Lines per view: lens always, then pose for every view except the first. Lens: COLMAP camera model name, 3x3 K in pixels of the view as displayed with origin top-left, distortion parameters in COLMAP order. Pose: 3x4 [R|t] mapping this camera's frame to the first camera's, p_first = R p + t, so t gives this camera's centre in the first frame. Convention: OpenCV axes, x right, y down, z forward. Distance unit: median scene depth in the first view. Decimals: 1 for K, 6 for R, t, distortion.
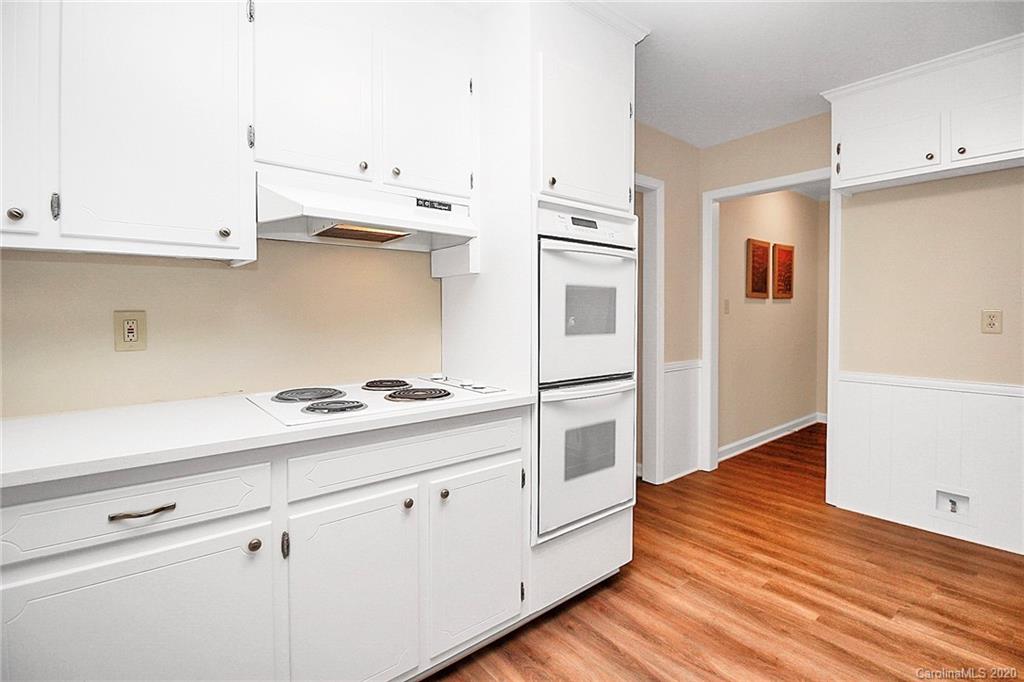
lens RADIAL K [[480.7, 0, 512.9], [0, 480.7, 314.2], [0, 0, 1]] dist [-0.022929, 0.000074]
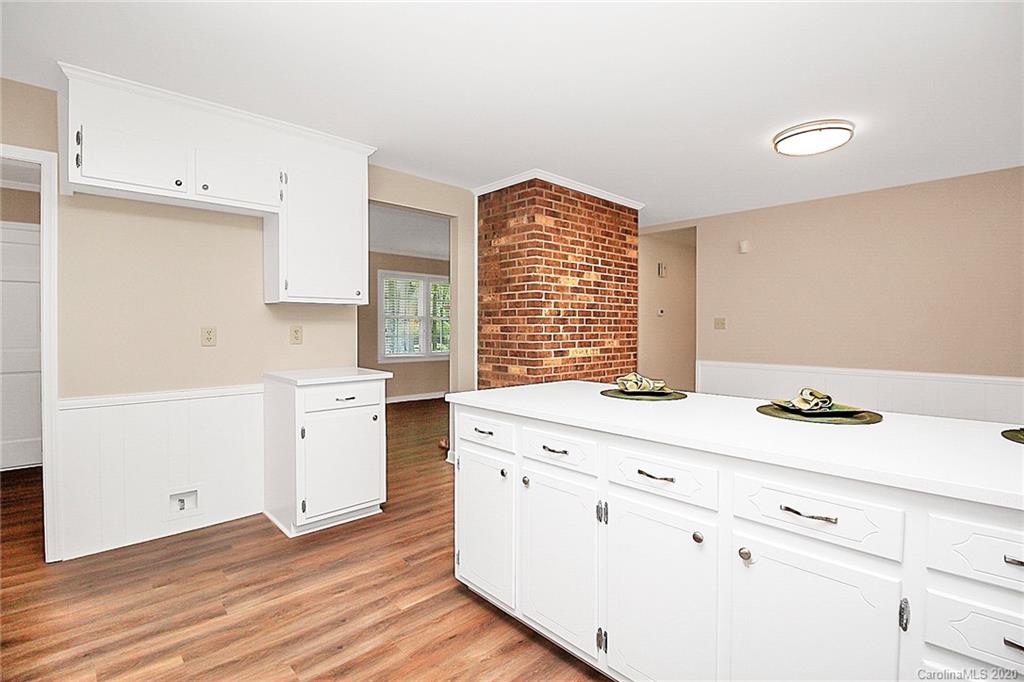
lens RADIAL K [[484.1, 0, 508.2], [0, 484.1, 329.1], [0, 0, 1]] dist [-0.000234, -0.007621]
pose [[-0.051012, -0.005856, 0.998681, -0.298212], [0.006941, 0.999957, 0.006218, -0.005598], [-0.998674, 0.007249, -0.050969, 0.370043]]
